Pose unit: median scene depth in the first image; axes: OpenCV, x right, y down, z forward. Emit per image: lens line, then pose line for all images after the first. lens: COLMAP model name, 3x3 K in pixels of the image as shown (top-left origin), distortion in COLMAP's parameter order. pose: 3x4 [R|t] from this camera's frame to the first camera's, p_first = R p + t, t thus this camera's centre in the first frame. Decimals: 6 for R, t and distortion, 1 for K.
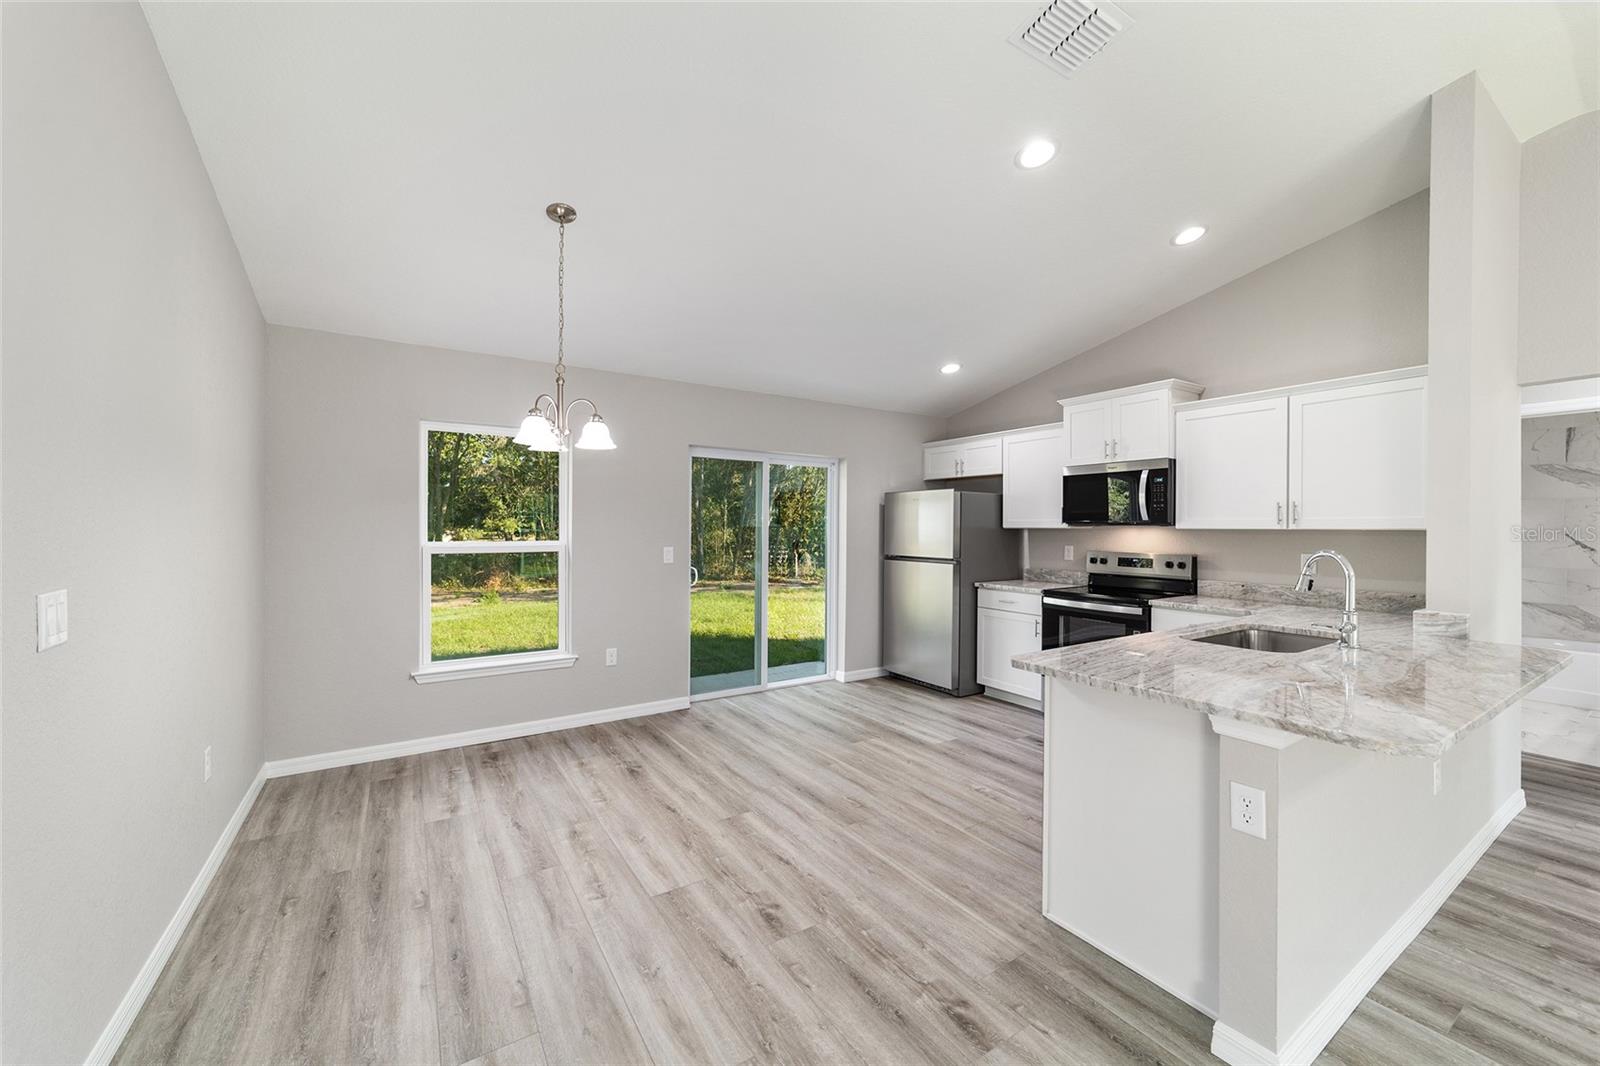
lens RADIAL K [[615.2, 0, 797.1], [0, 615.2, 531.0], [0, 0, 1]] dist [-0.019076, 0.008974]
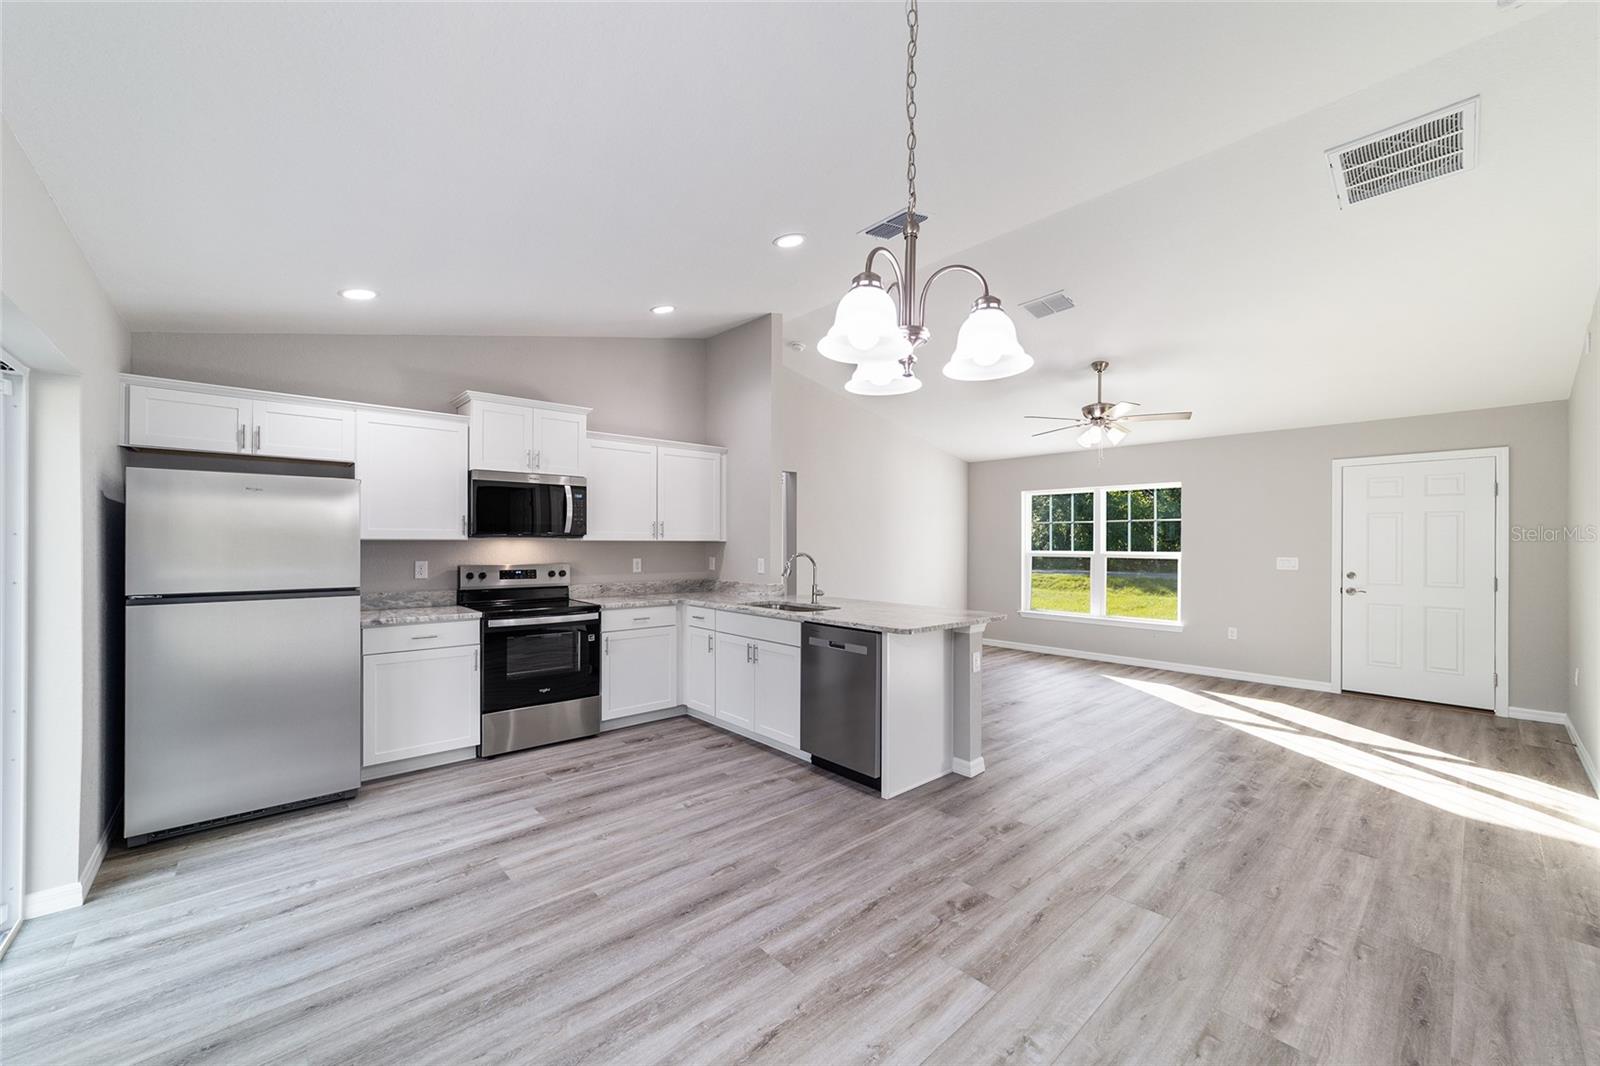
lens RADIAL K [[618.6, 0, 796.4], [0, 618.6, 542.3], [0, 0, 1]] dist [-0.019598, 0.009635]
pose [[-0.158360, -0.005785, 0.987364, -0.716598], [0.001521, 0.999980, 0.006103, -0.008515], [-0.987380, 0.002468, -0.158348, 0.991883]]
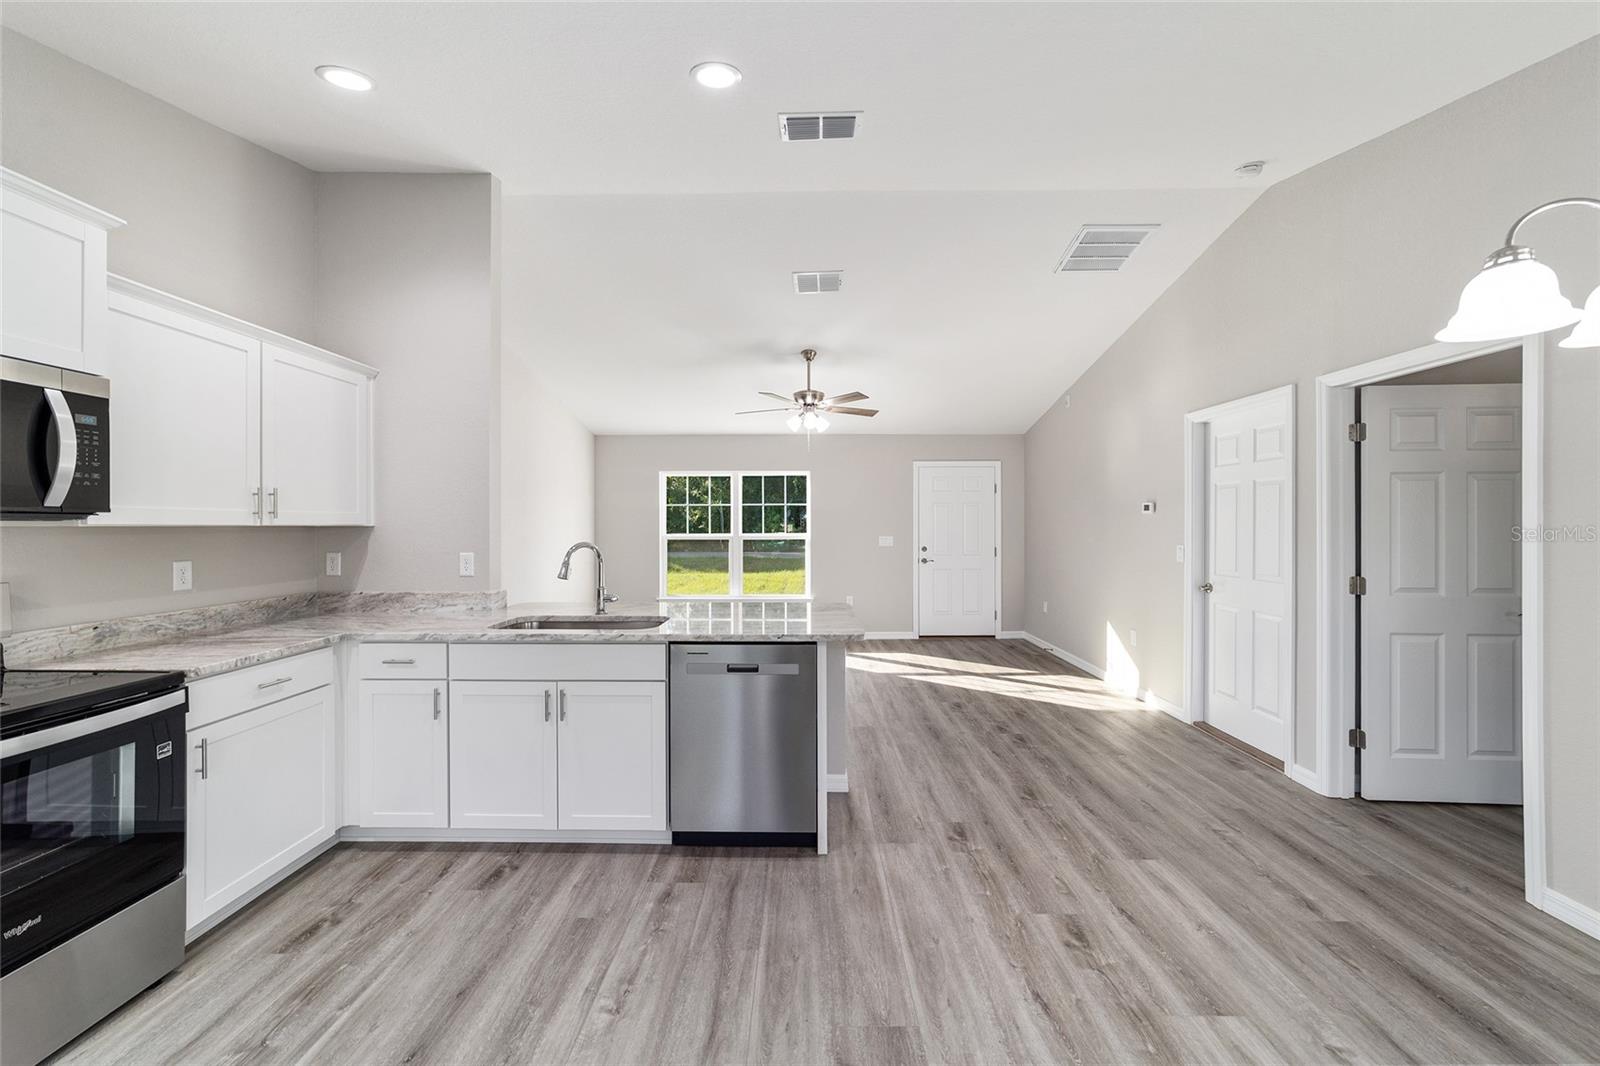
lens RADIAL K [[616.9, 0, 798.2], [0, 616.9, 525.4], [0, 0, 1]] dist [-0.018994, 0.008893]
pose [[-0.834646, -0.003325, 0.550777, -0.136331], [0.001080, 0.999970, 0.007674, -0.008910], [-0.550786, 0.007000, -0.834617, 1.369524]]
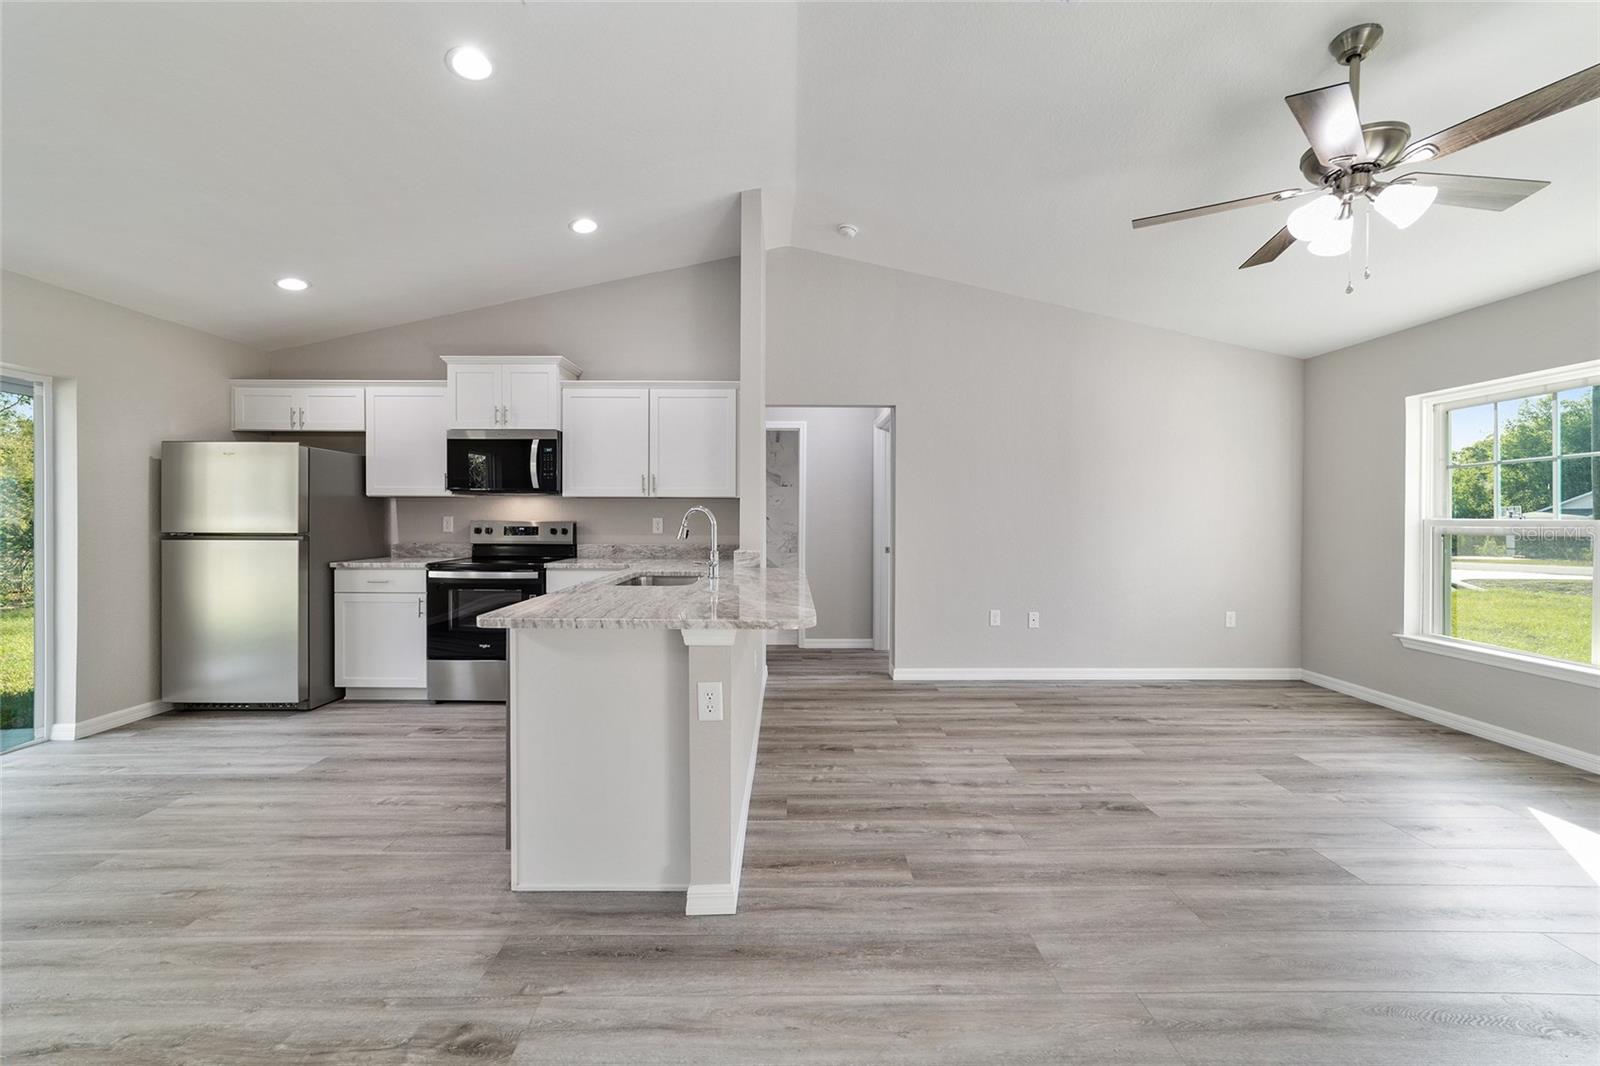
lens RADIAL K [[616.9, 0, 798.2], [0, 616.9, 525.4], [0, 0, 1]] dist [-0.018994, 0.008893]
pose [[0.527297, -0.013739, 0.849570, -0.103614], [0.003269, 0.999895, 0.014141, 0.041109], [-0.849675, -0.004679, 0.527286, 0.094824]]
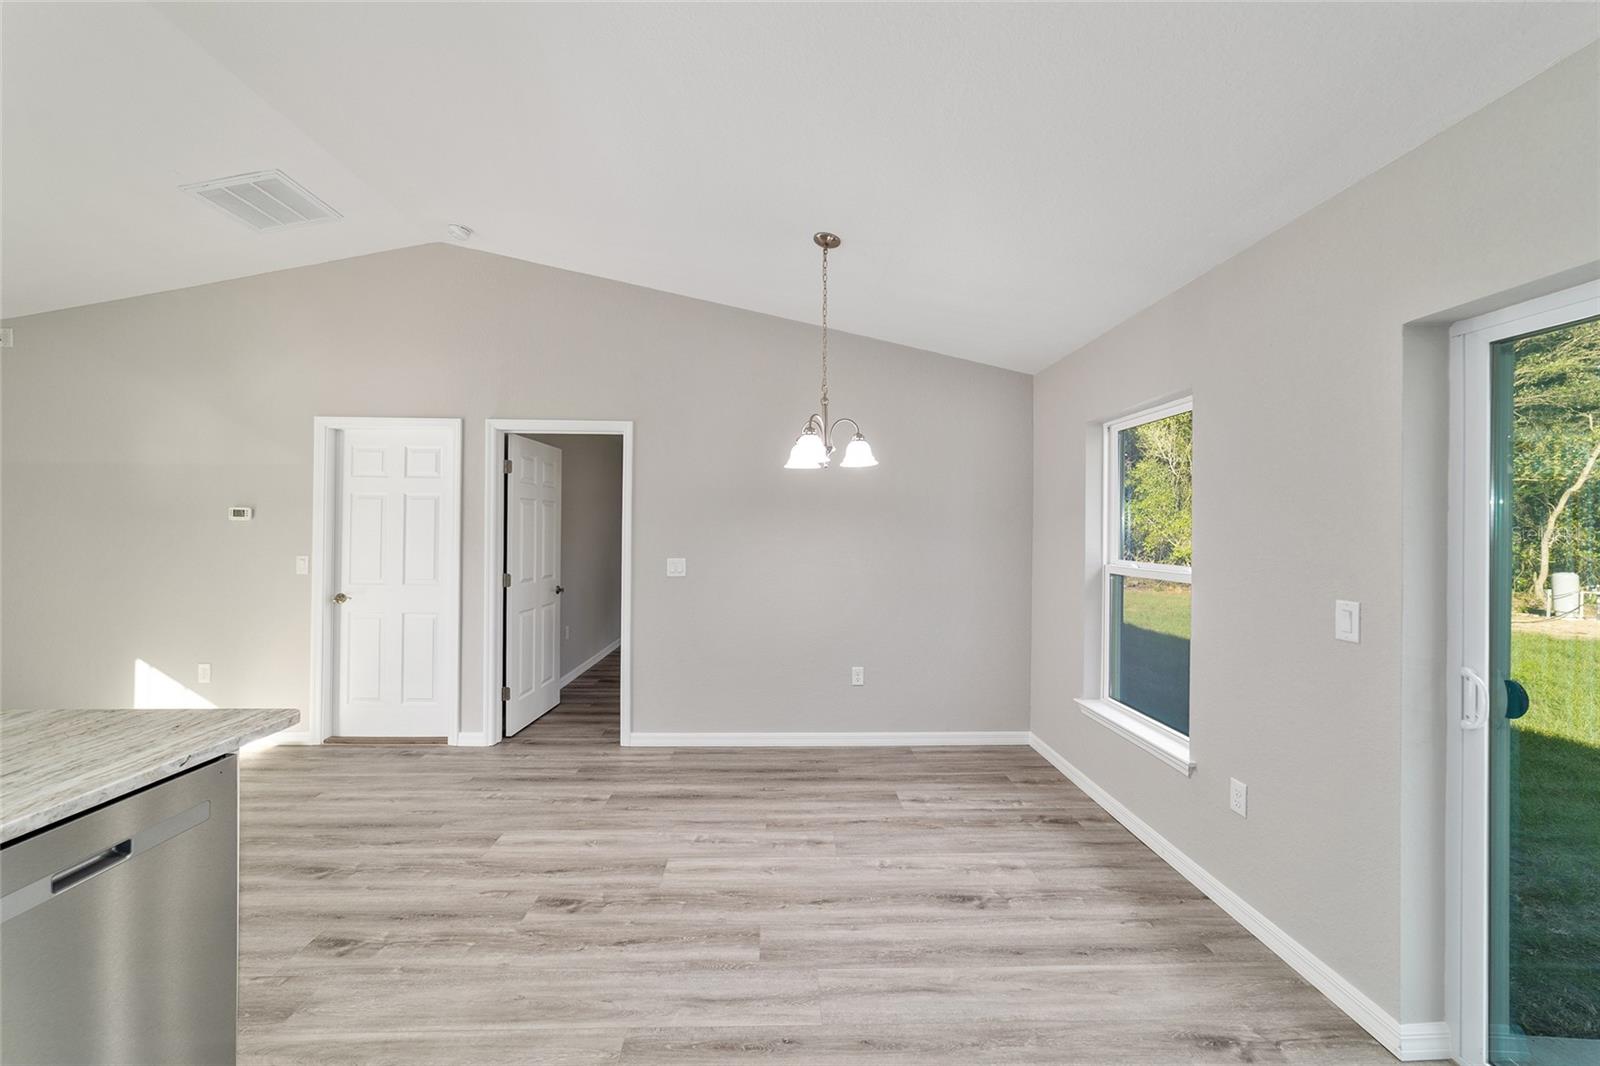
lens RADIAL K [[618.6, 0, 797.8], [0, 618.6, 527.4], [0, 0, 1]] dist [-0.019436, 0.009566]
pose [[-0.513545, -0.011550, -0.857985, 0.460684], [-0.014331, 0.999885, -0.004882, -0.020699], [0.857943, 0.009788, -0.513652, 1.284712]]
